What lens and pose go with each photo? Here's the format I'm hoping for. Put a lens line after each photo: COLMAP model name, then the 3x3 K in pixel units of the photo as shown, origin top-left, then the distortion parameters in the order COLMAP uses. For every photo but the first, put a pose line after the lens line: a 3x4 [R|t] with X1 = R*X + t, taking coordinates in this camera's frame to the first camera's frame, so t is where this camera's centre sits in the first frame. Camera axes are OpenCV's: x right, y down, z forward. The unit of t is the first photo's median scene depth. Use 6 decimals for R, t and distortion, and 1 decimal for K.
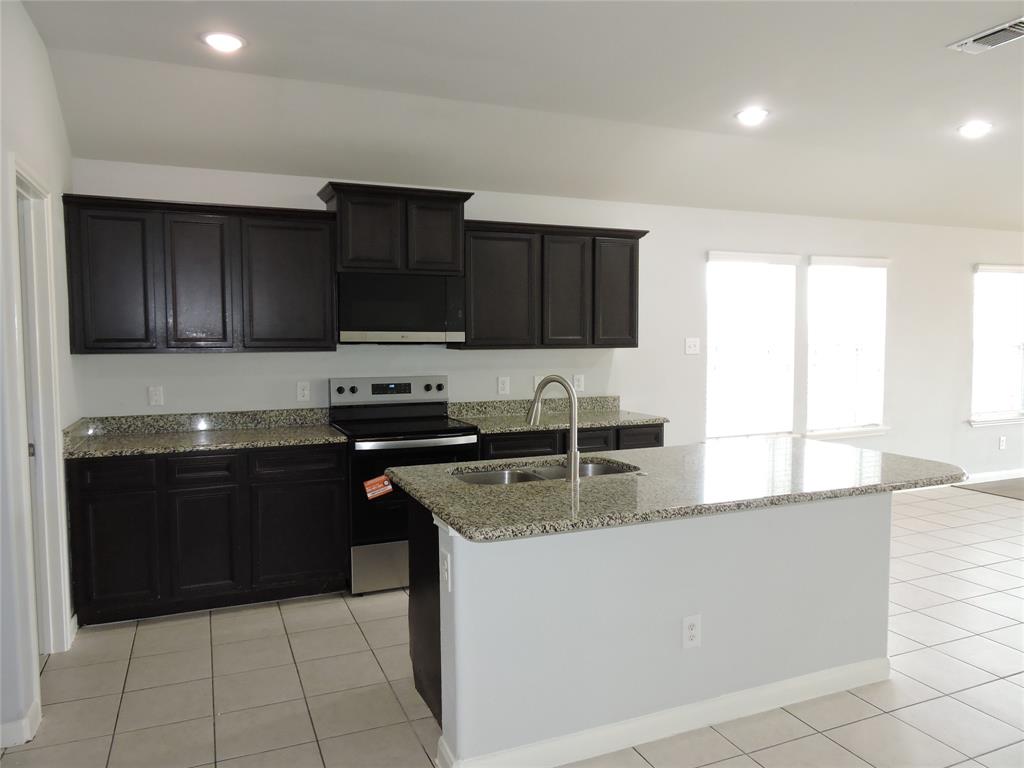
lens RADIAL K [[707.1, 0, 512.0], [0, 707.1, 384.0], [0, 0, 1]] dist [-0.000091, 0.000211]
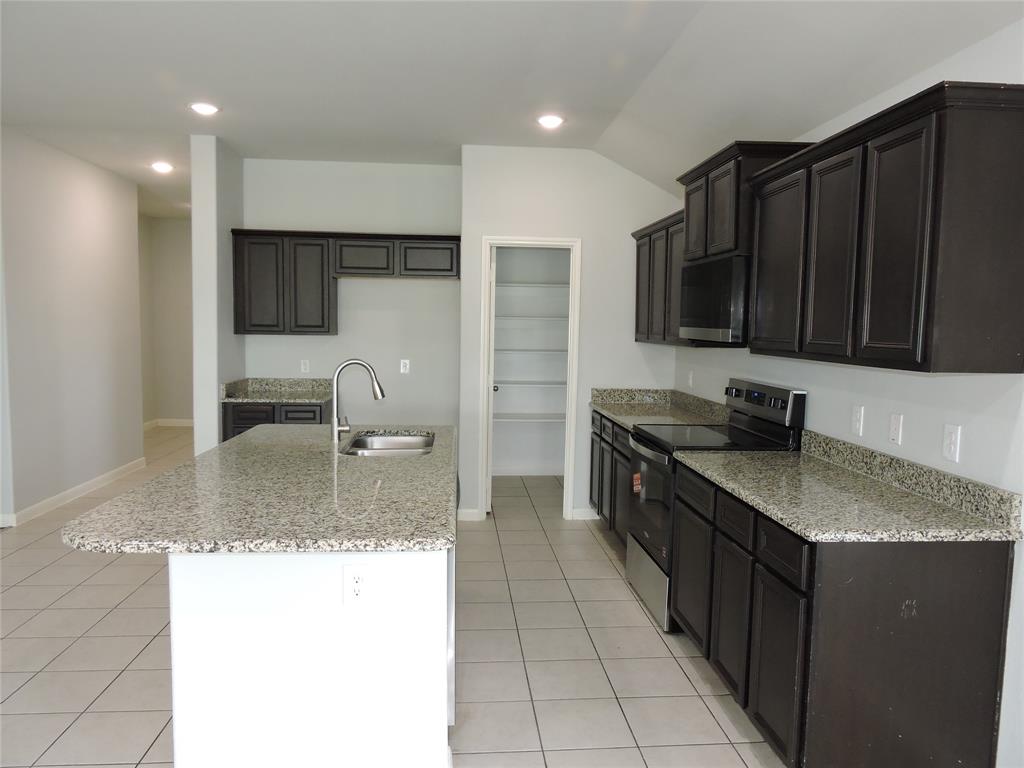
lens RADIAL K [[727.6, 0, 512.0], [0, 727.6, 384.0], [0, 0, 1]] dist [-0.001554, 0.000811]
pose [[-0.321156, 0.076225, -0.943954, 0.720948], [-0.075172, 0.991559, 0.105644, -0.077469], [0.944038, 0.104887, -0.312715, 0.986239]]
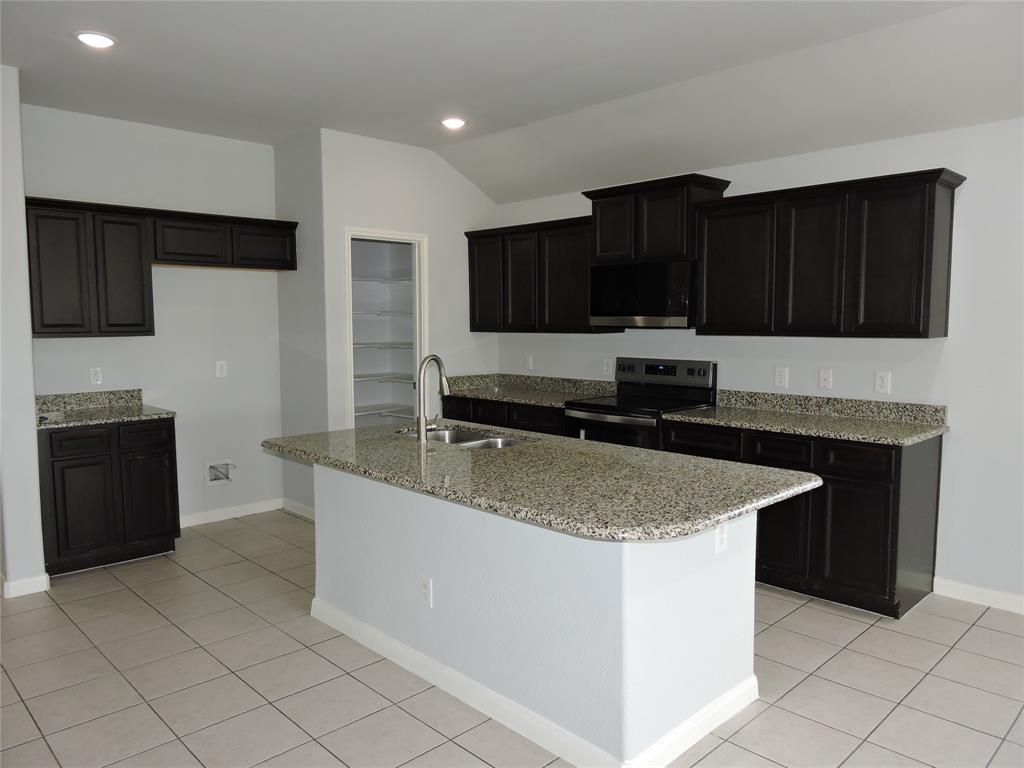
lens RADIAL K [[727.6, 0, 512.0], [0, 727.6, 384.0], [0, 0, 1]] dist [-0.001554, 0.000811]
pose [[0.357851, 0.084069, -0.929986, 0.771357], [-0.056672, 0.996058, 0.068234, -0.034688], [0.932057, 0.028287, 0.361205, 0.387248]]
